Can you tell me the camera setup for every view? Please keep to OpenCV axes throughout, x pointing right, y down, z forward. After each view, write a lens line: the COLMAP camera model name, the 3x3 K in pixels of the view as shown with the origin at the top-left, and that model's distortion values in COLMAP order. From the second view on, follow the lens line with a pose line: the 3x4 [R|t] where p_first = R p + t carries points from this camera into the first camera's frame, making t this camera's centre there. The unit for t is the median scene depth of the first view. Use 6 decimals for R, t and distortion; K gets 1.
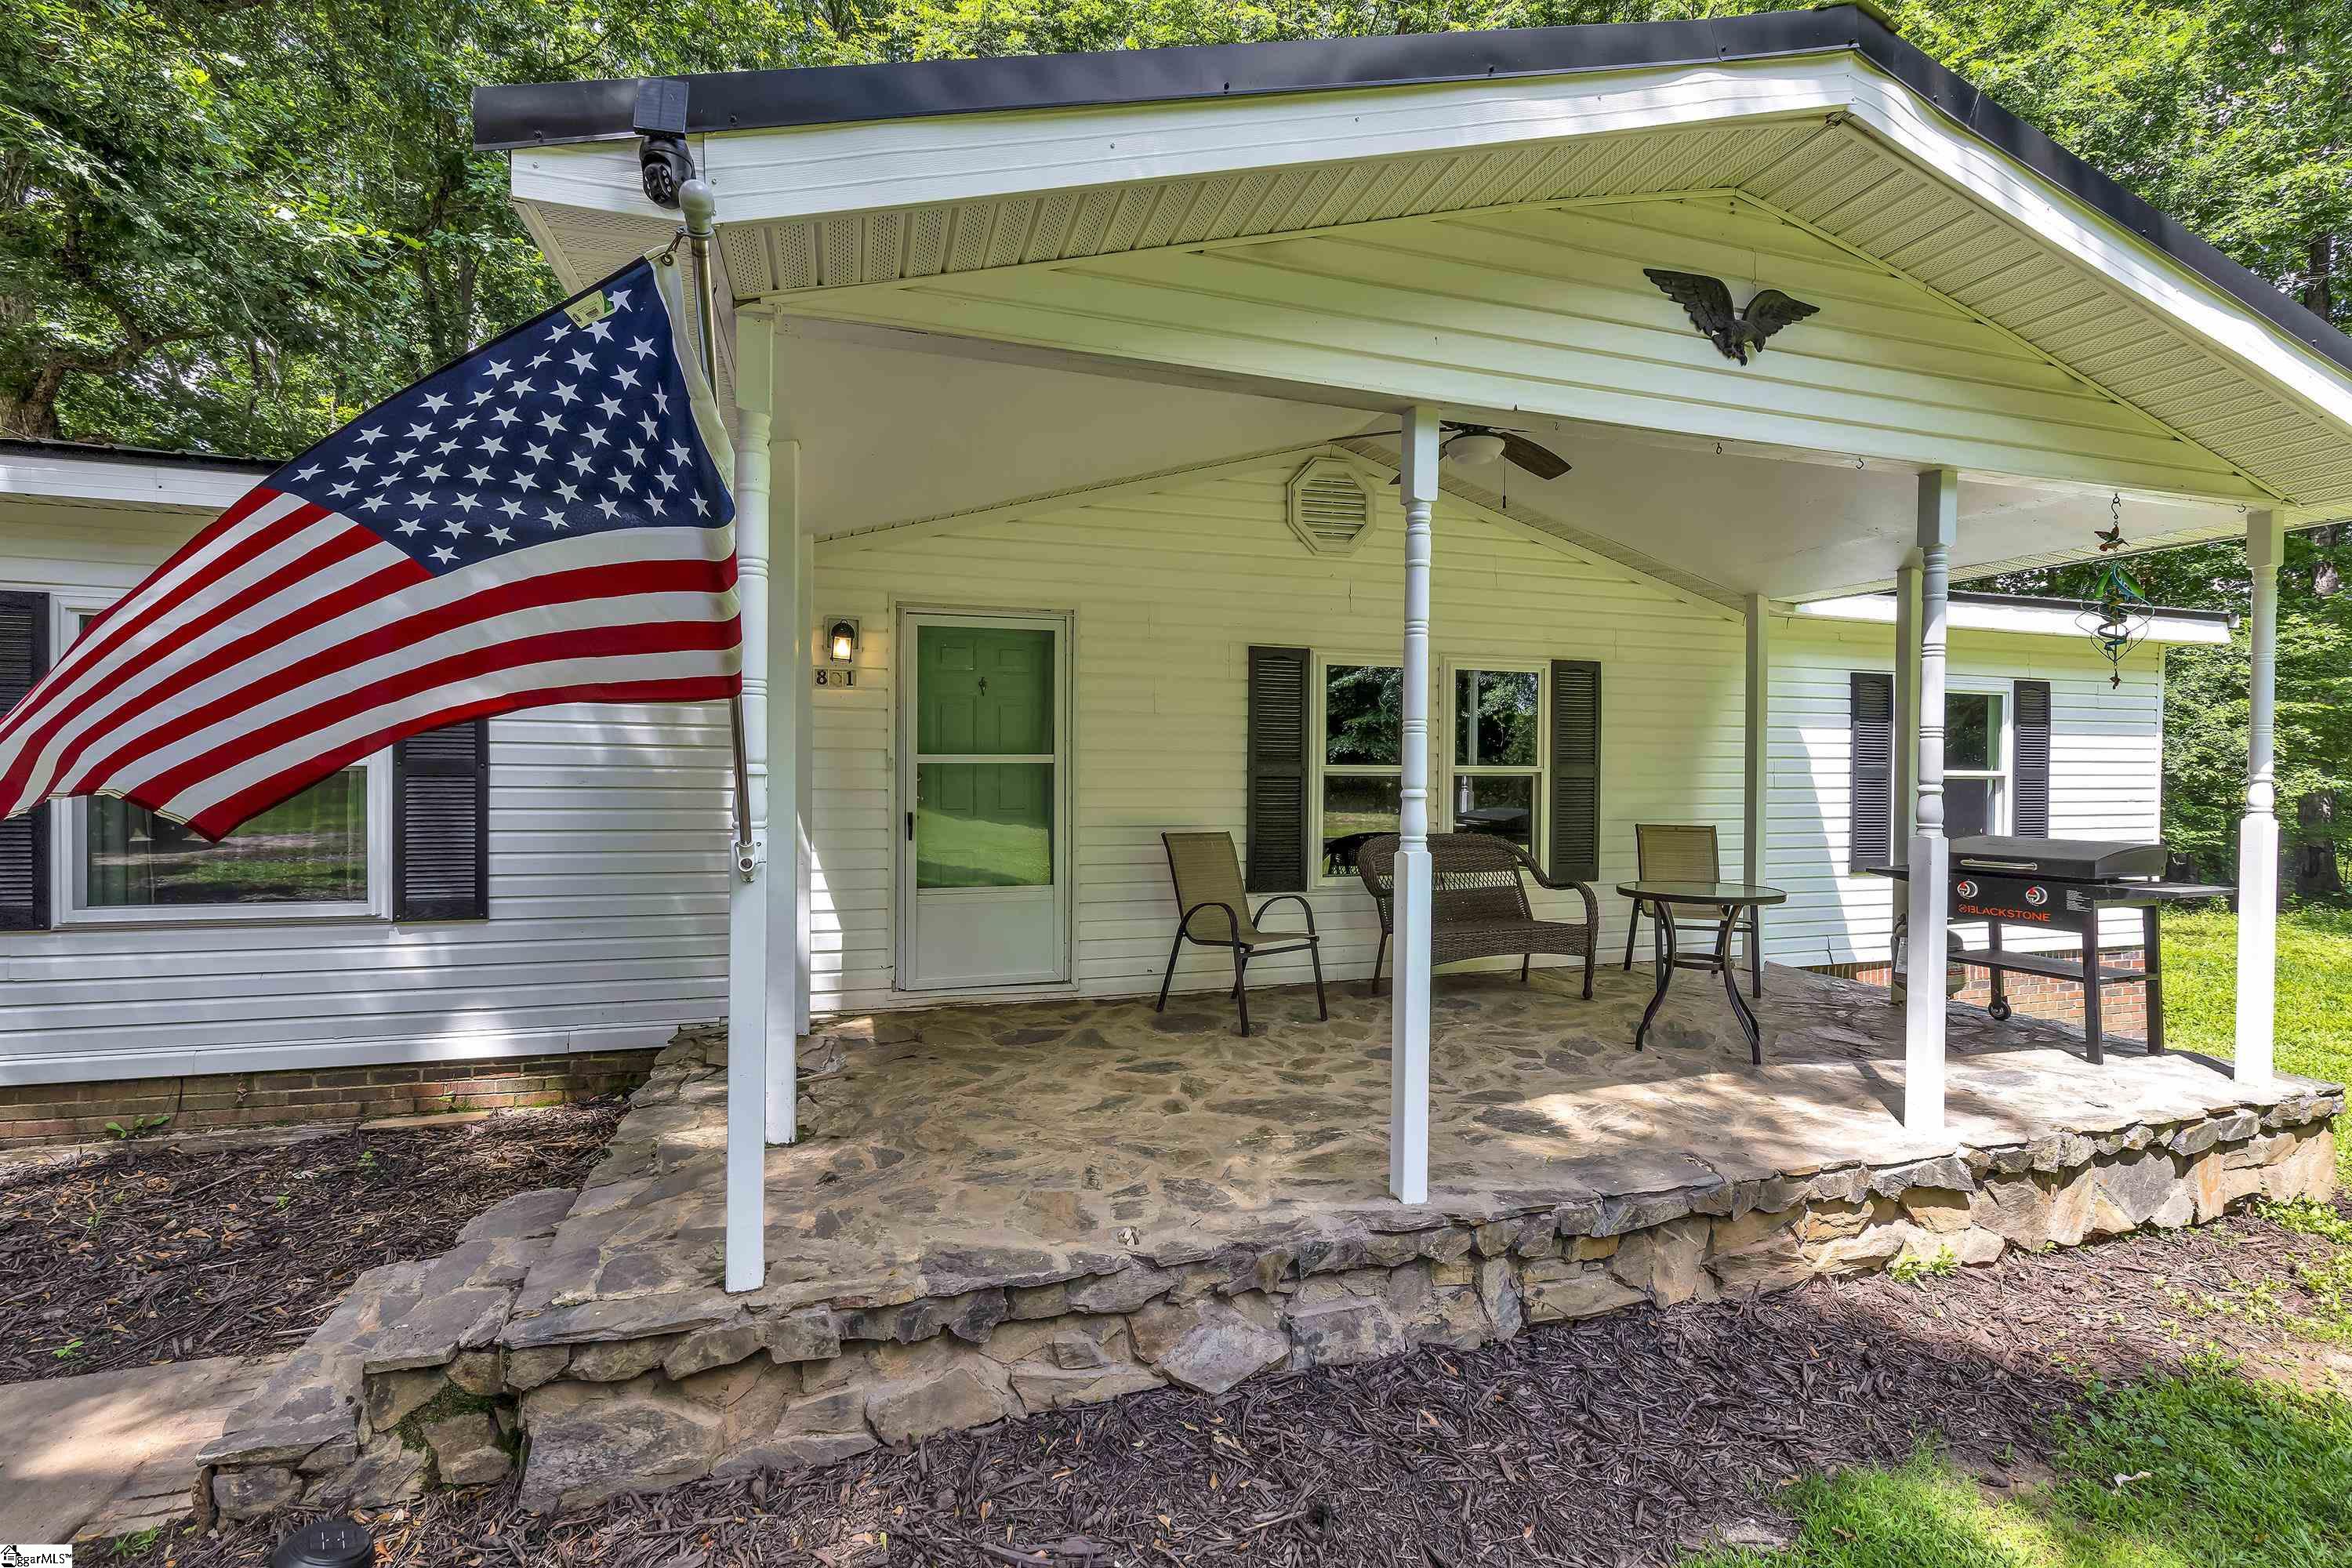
lens RADIAL K [[1062.3, 0, 1177.6], [0, 1062.3, 784.6], [0, 0, 1]] dist [-0.000378, 0.000767]
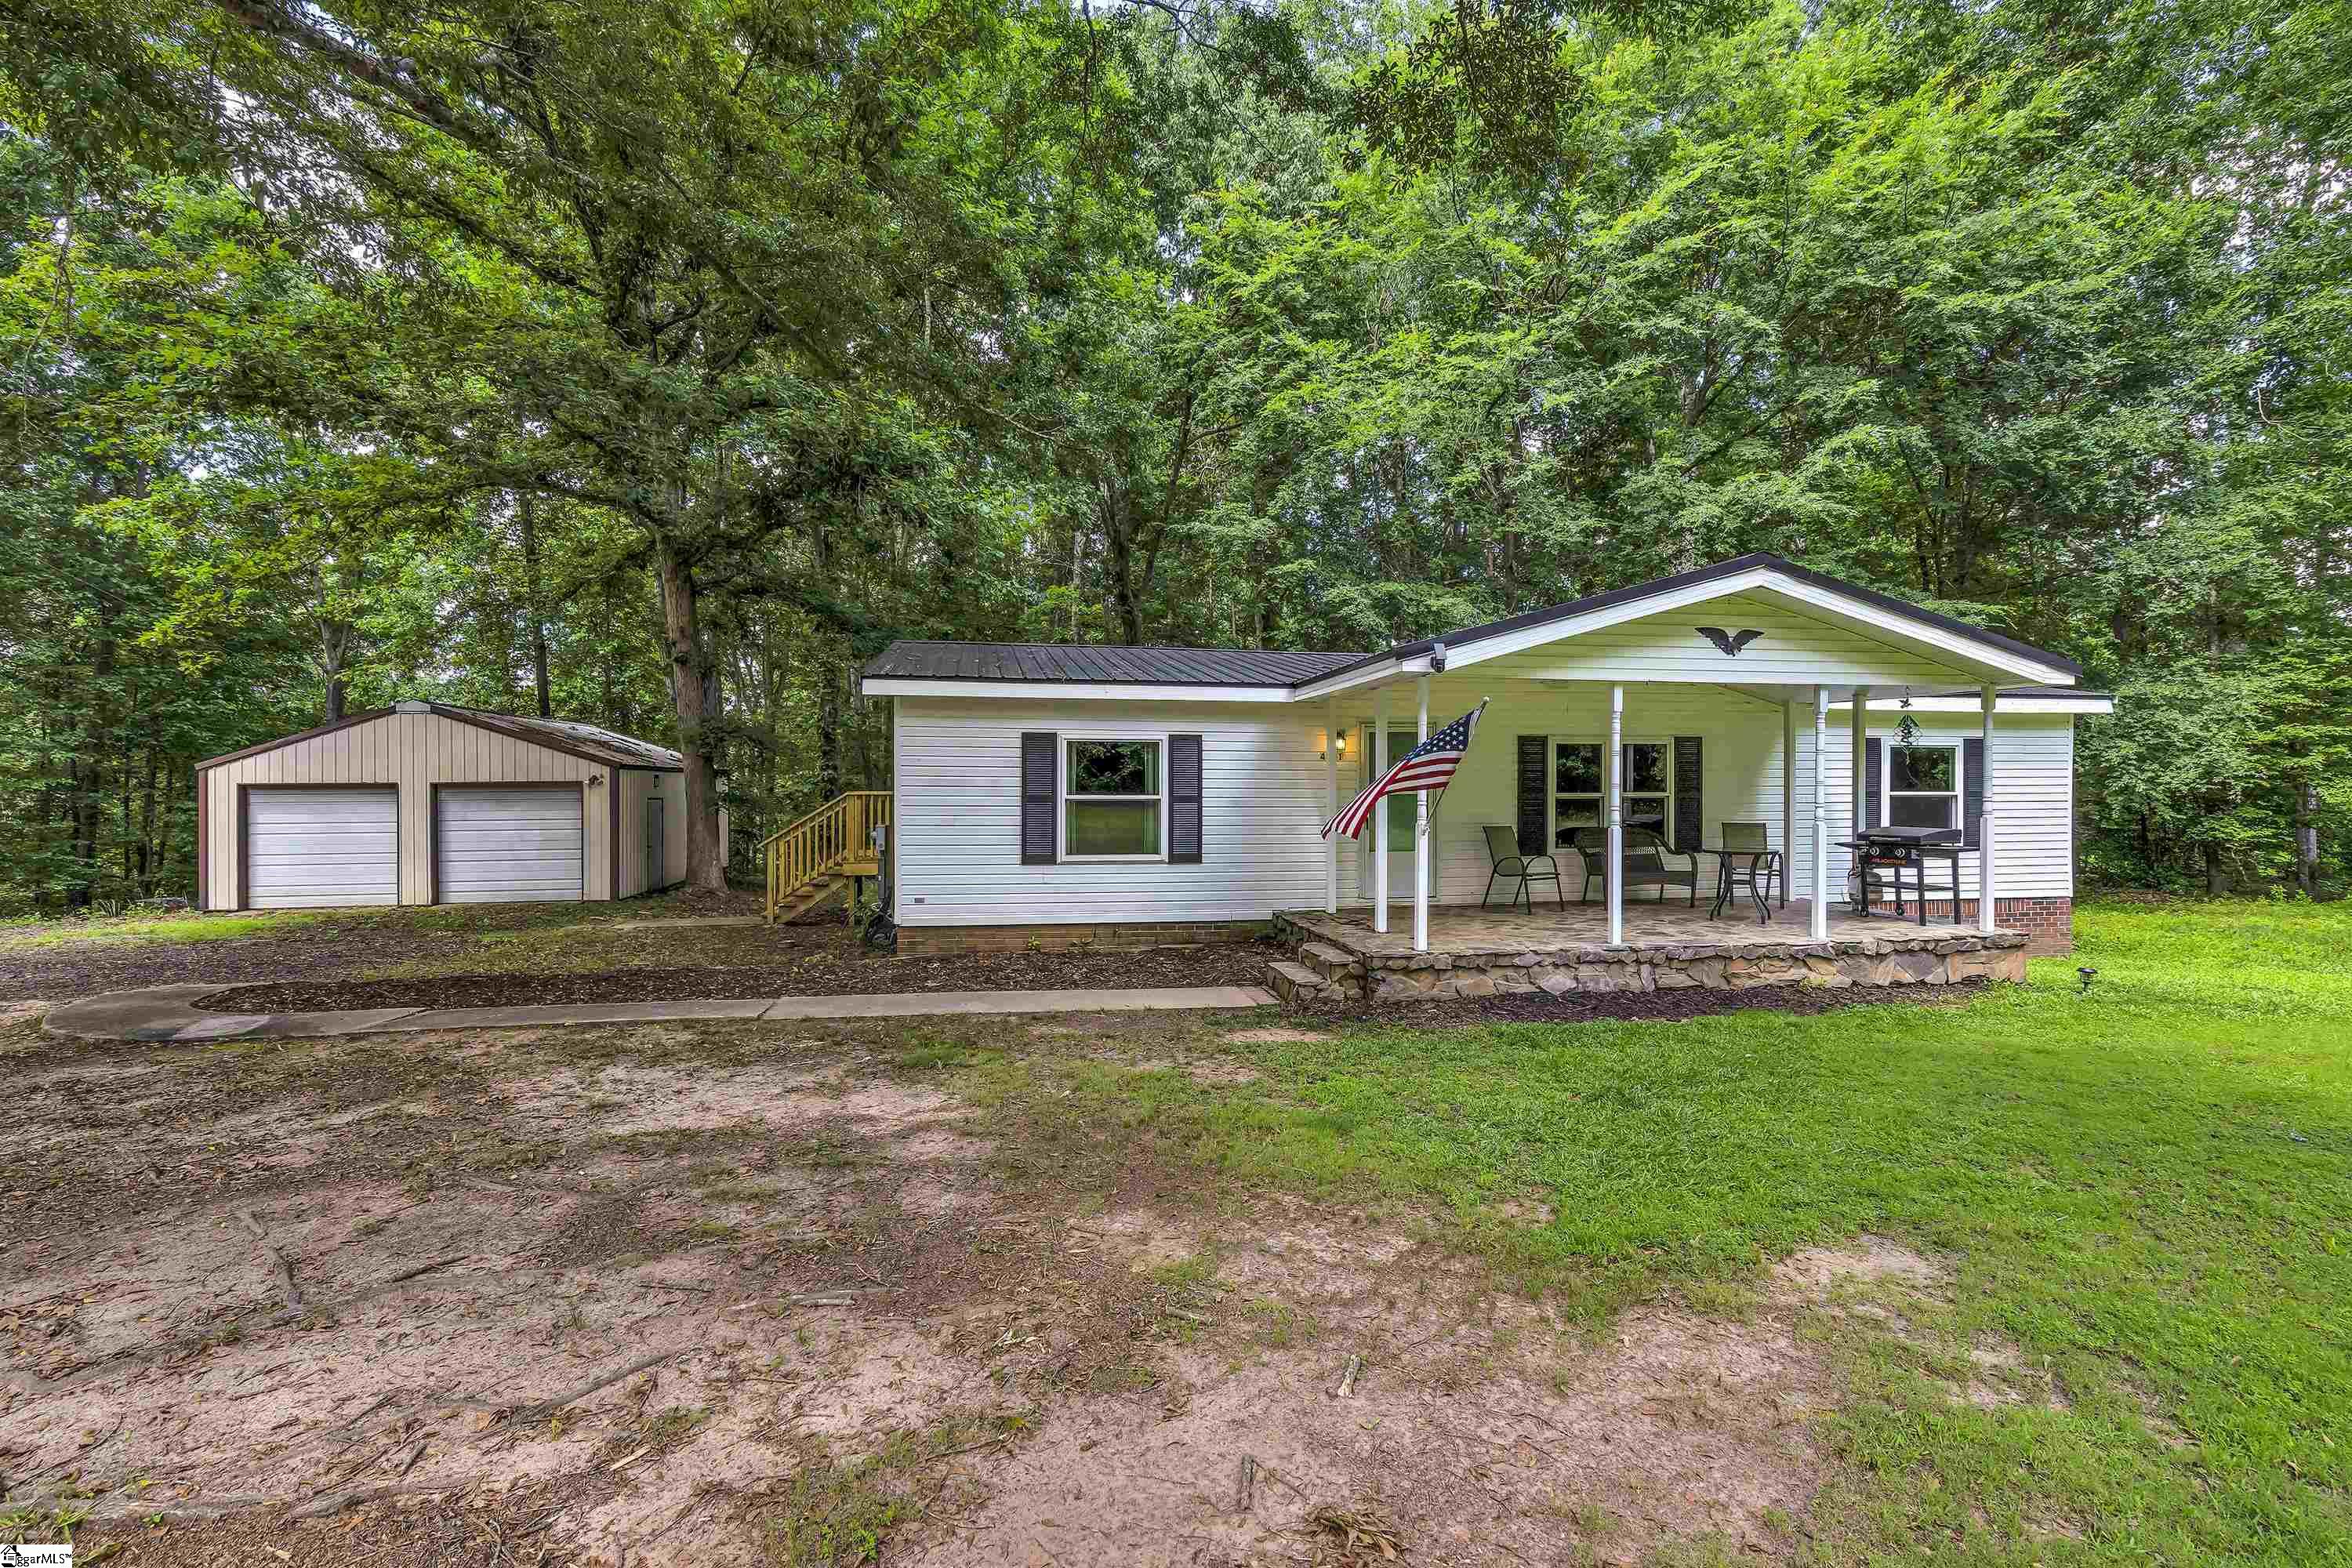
lens RADIAL K [[1062.3, 0, 1179.4], [0, 1062.3, 788.7], [0, 0, 1]] dist [-0.000378, 0.000767]
pose [[0.992255, -0.007953, -0.123963, -0.486998], [0.007207, 0.999953, -0.006459, -0.029629], [0.124008, 0.005515, 0.992266, -1.655779]]
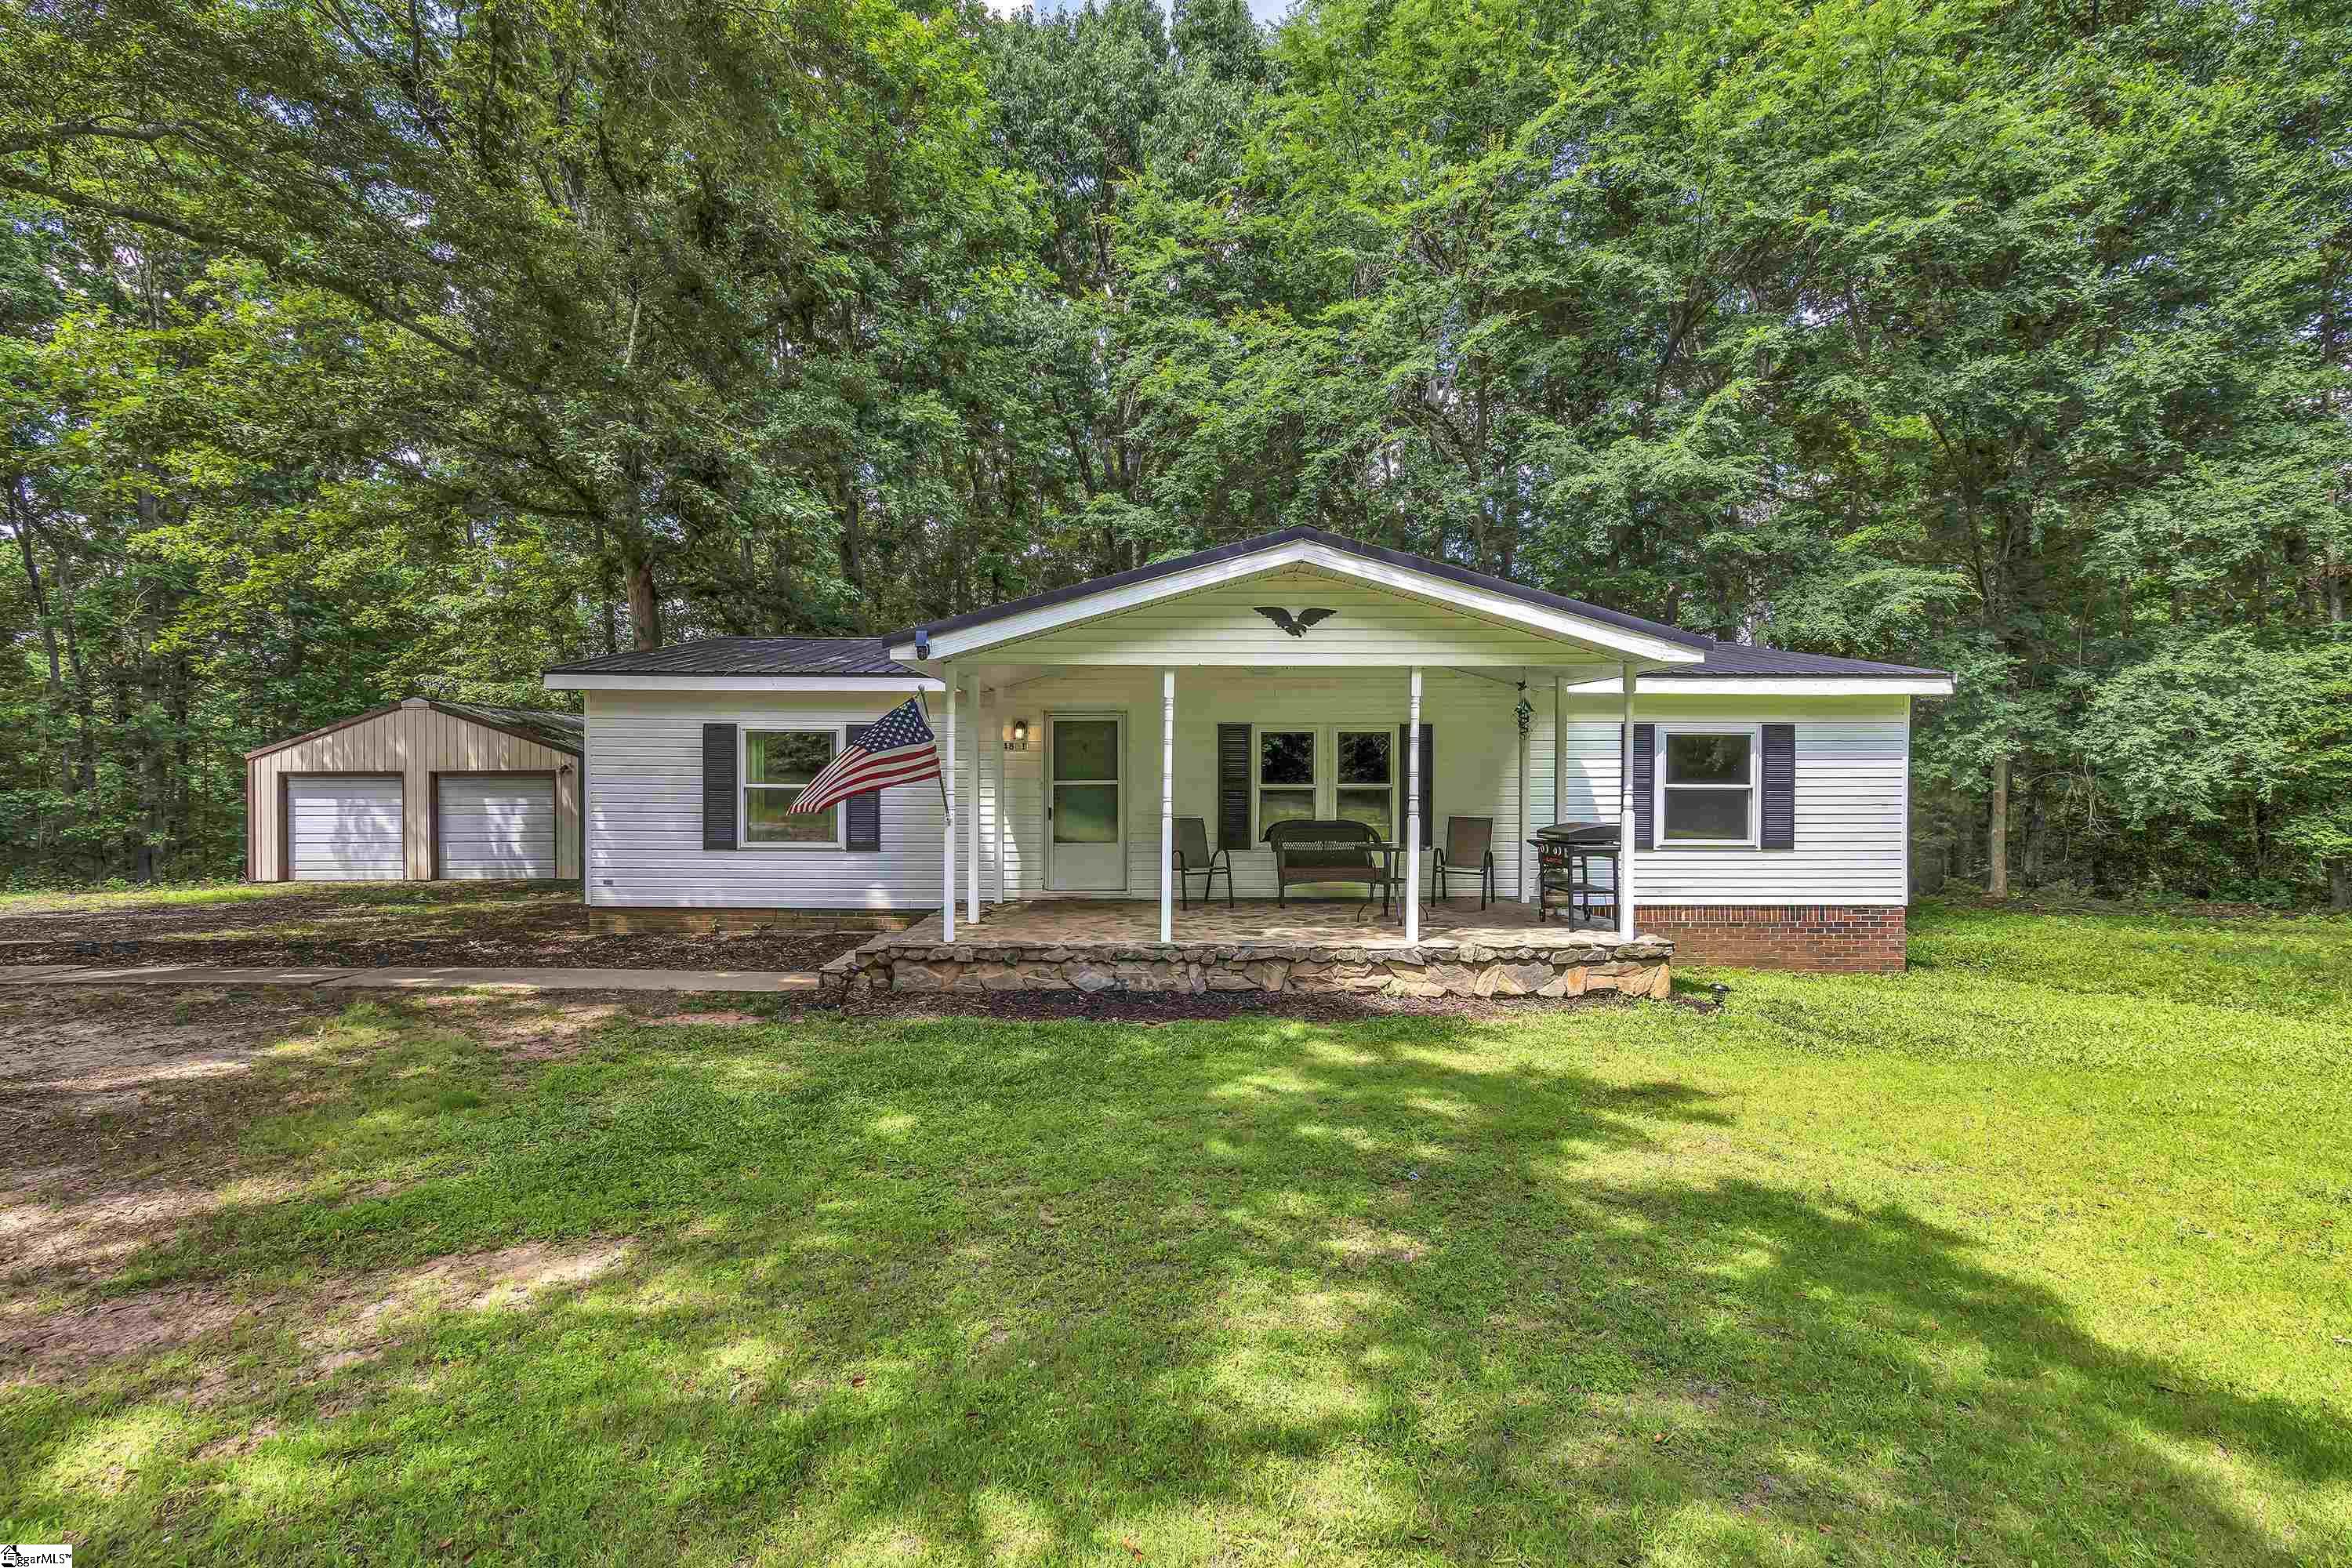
lens RADIAL K [[1062.3, 0, 1175.6], [0, 1062.3, 789.5], [0, 0, 1]] dist [-0.000378, 0.000767]
pose [[0.957664, -0.001578, -0.287884, 0.830240], [0.001971, 0.999997, 0.001073, -0.017865], [0.287881, -0.001595, 0.957665, -1.346452]]
